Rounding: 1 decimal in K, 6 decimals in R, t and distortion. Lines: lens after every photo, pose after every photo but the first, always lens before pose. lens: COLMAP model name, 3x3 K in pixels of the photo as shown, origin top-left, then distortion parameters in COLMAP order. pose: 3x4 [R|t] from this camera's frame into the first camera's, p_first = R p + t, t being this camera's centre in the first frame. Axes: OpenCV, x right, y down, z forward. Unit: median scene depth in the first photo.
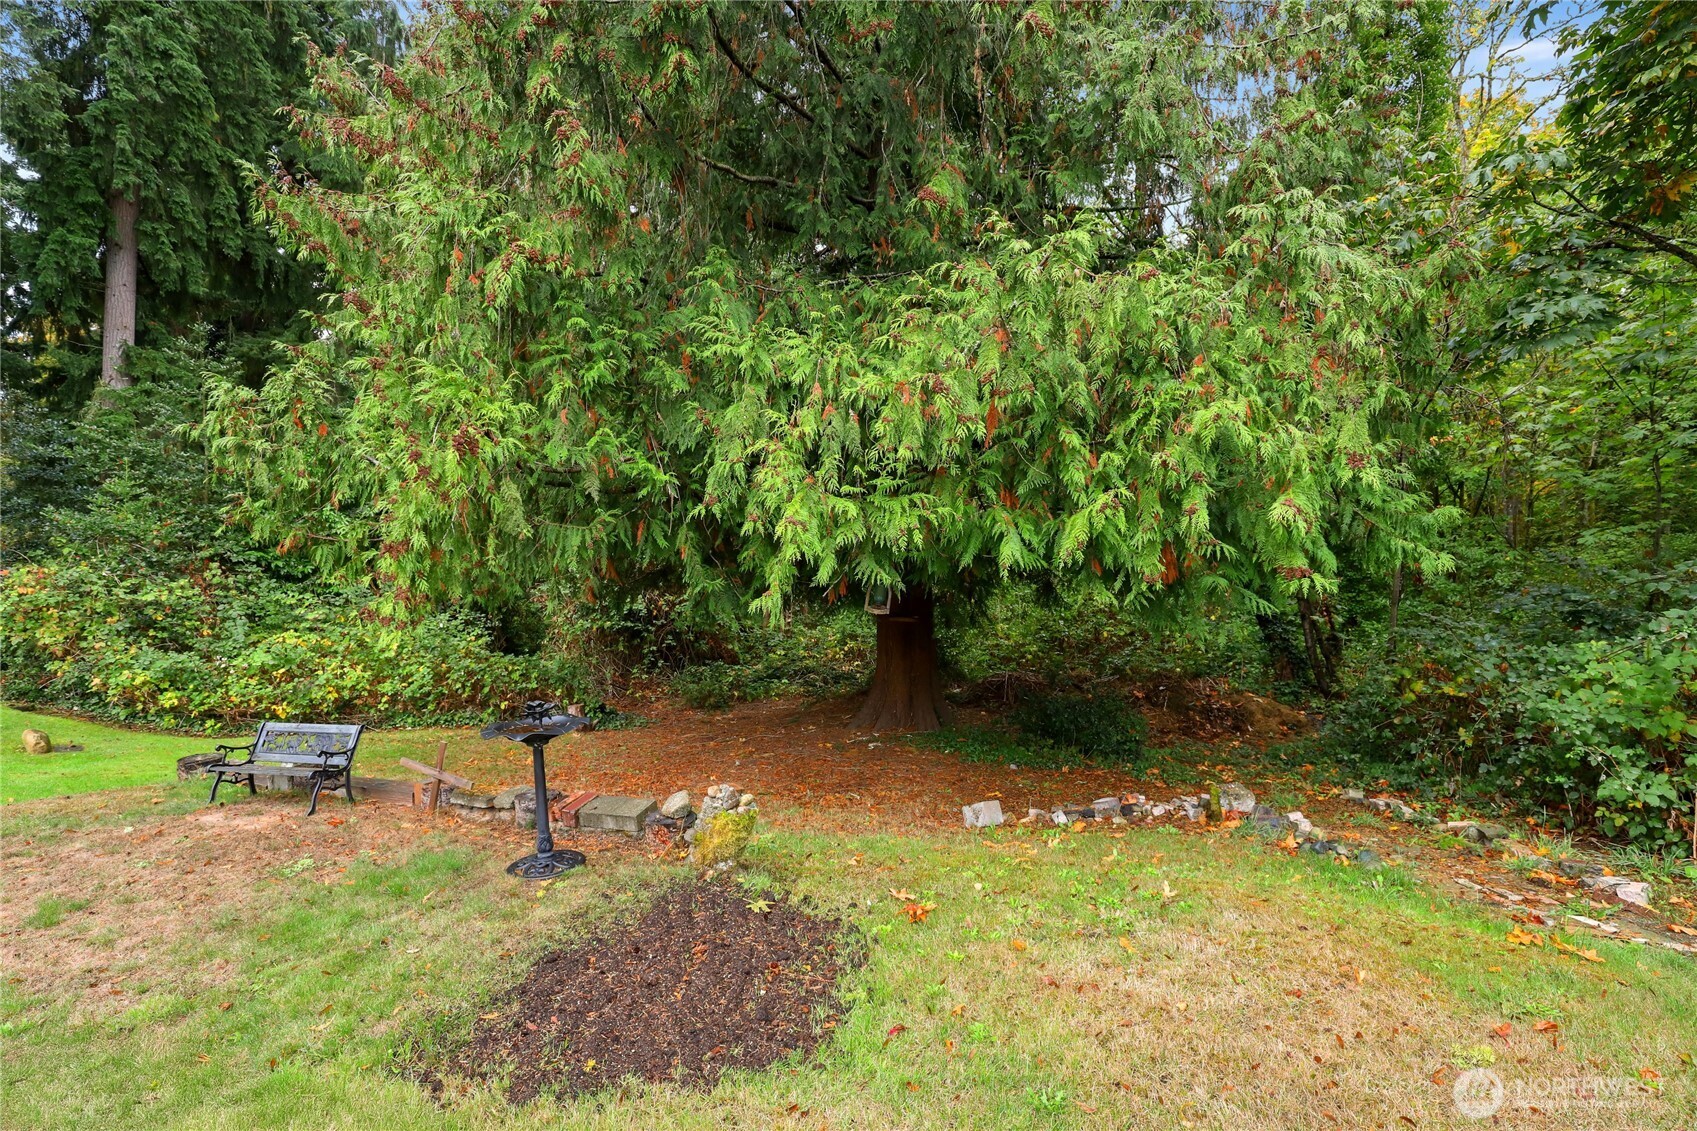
lens RADIAL K [[791.7, 0, 848.5], [0, 791.7, 565.5], [0, 0, 1]] dist [-0.031771, 0.005577]
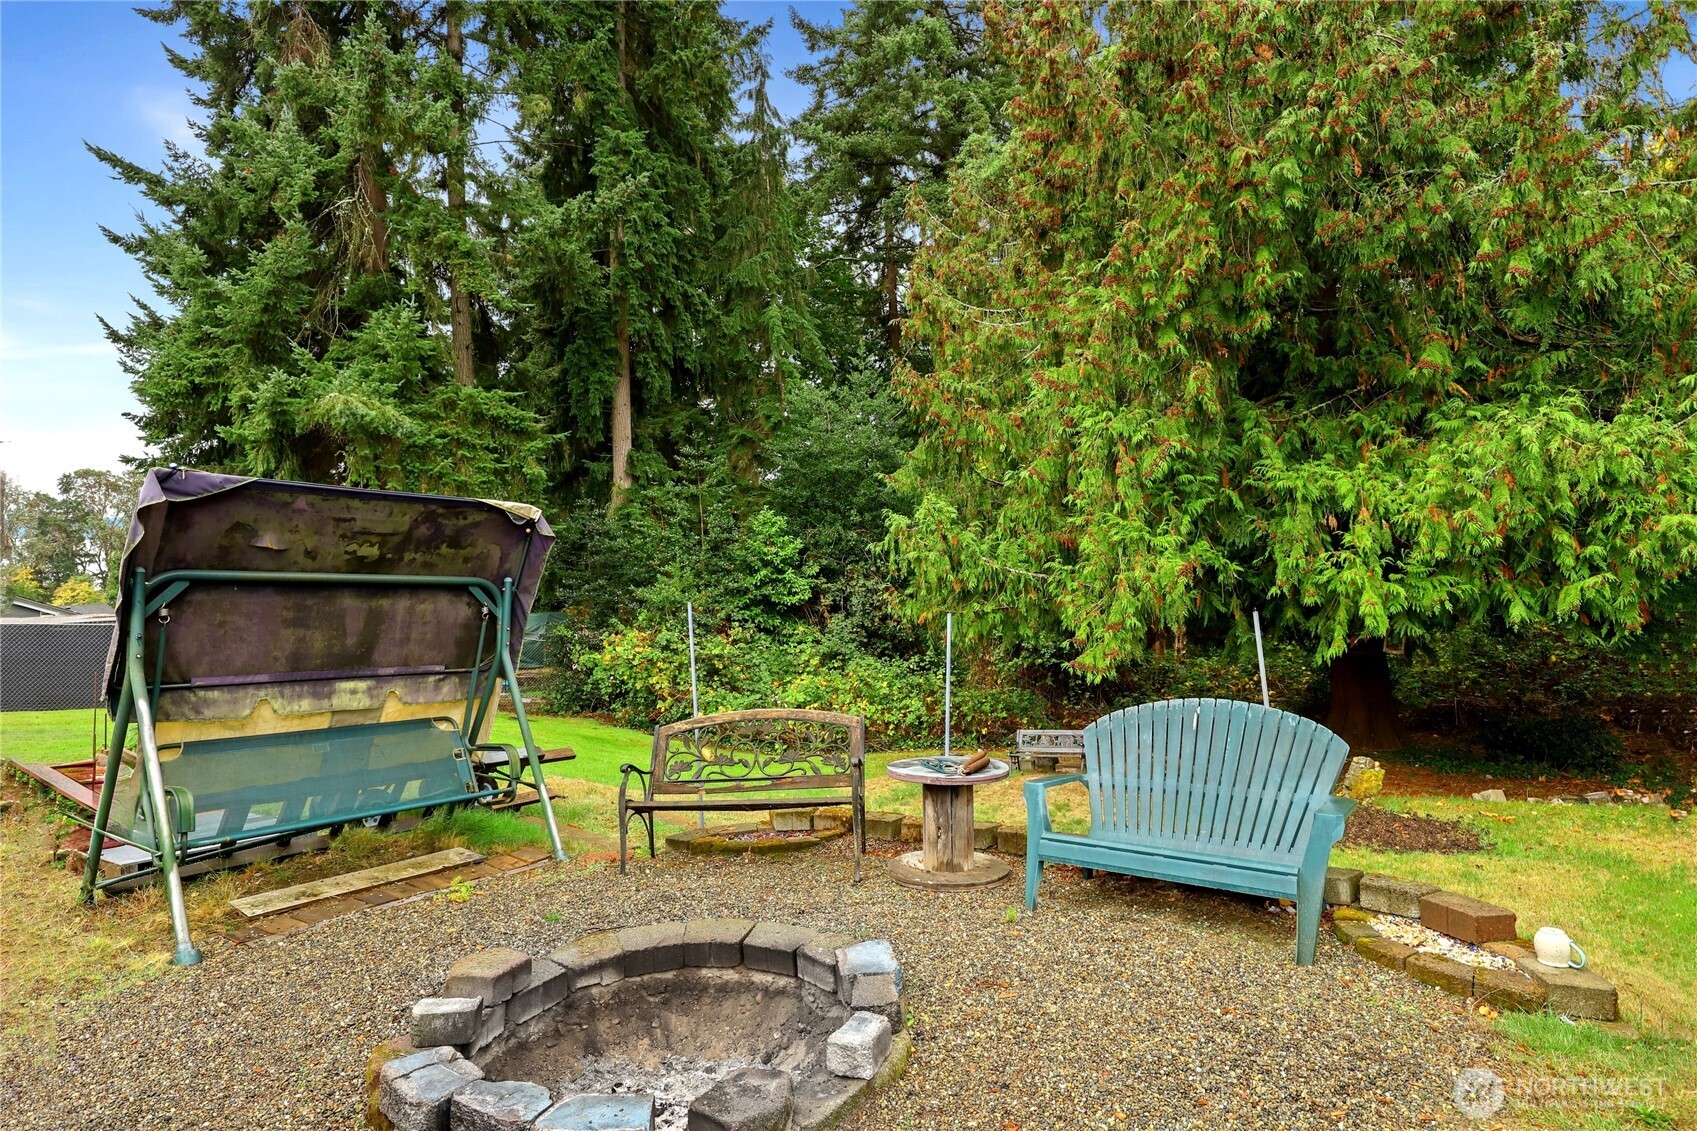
lens RADIAL K [[908.8, 0, 849.5], [0, 908.8, 567.1], [0, 0, 1]] dist [-0.016990, 0.003610]
pose [[0.948750, -0.056535, -0.310930, -0.455553], [0.050208, 0.998337, -0.028323, -0.116457], [0.312014, 0.011260, 0.950011, -1.009544]]
